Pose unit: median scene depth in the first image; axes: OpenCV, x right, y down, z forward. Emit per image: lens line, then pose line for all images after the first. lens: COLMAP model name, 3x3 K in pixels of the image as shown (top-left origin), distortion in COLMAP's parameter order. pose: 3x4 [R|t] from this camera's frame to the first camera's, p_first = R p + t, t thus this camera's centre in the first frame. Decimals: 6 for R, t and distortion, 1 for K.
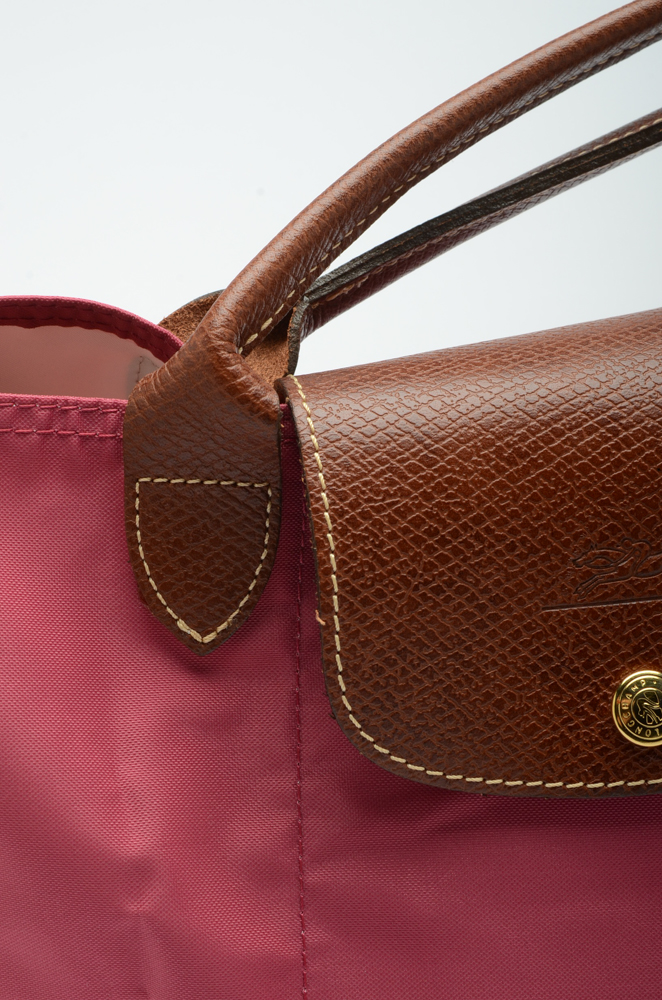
lens RADIAL K [[2239.4, 0, 328.7], [0, 2239.4, 504.4], [0, 0, 1]] dist [0.139427, 0.000000]
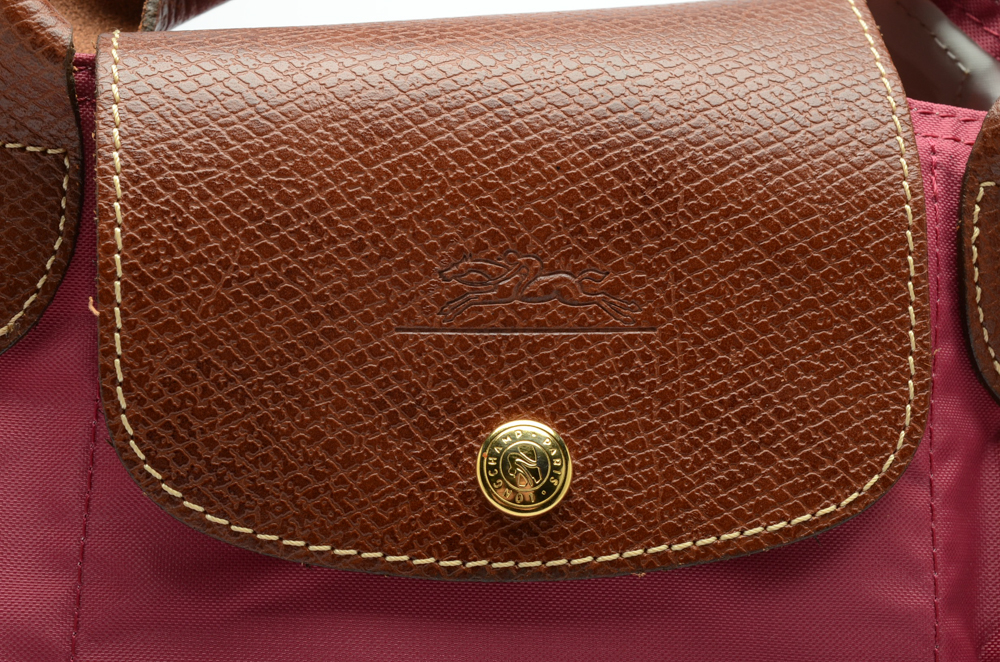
lens RADIAL K [[2027.1, 0, 500.2], [0, 2027.1, 332.0], [0, 0, 1]] dist [0.033266, 0.000000]
pose [[0.996275, 0.065374, -0.056233, 0.170869], [-0.071625, 0.990491, -0.117463, 0.127419], [0.048019, 0.121053, 0.991484, 0.297170]]
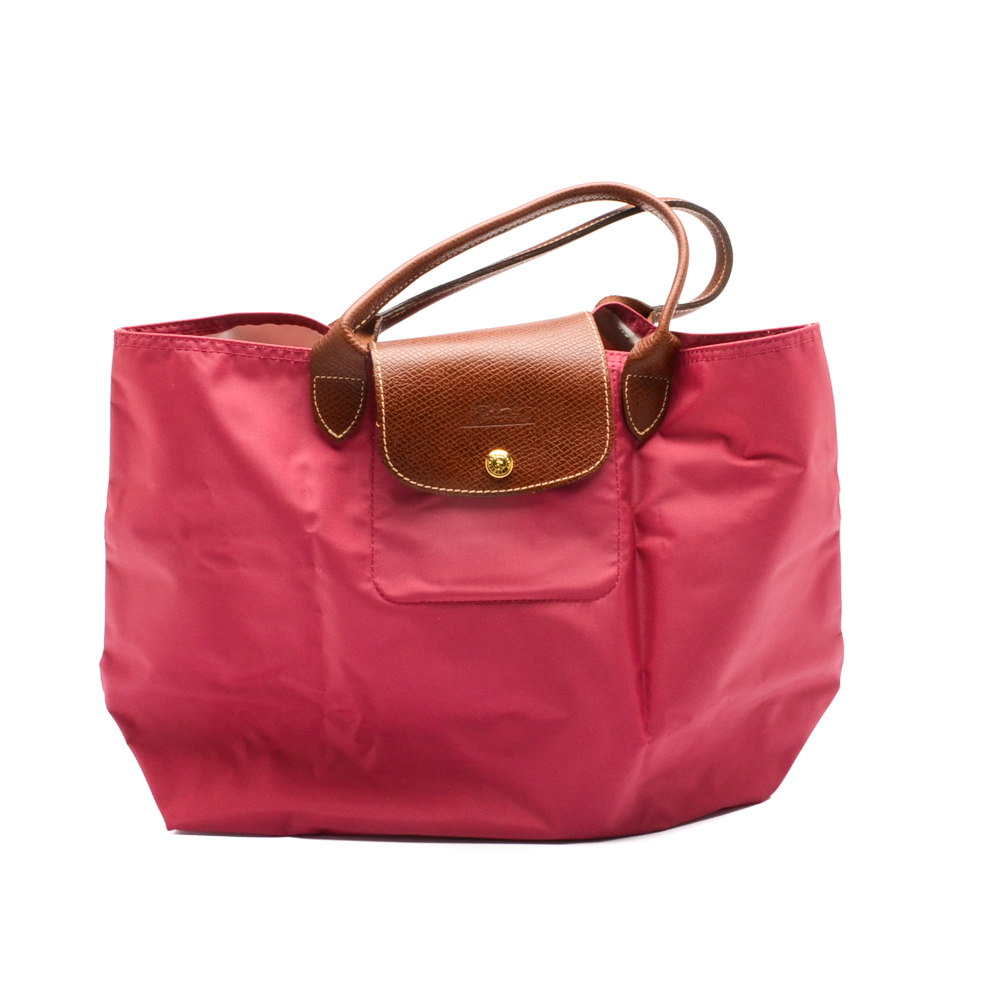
lens RADIAL K [[1492.3, 0, 534.2], [0, 1492.3, 498.9], [0, 0, 1]] dist [0.073152, 0.000000]
pose [[0.999749, 0.019652, 0.010796, 0.166793], [-0.019119, 0.998691, -0.047438, 0.219933], [-0.011714, 0.047220, 0.998816, -0.827310]]
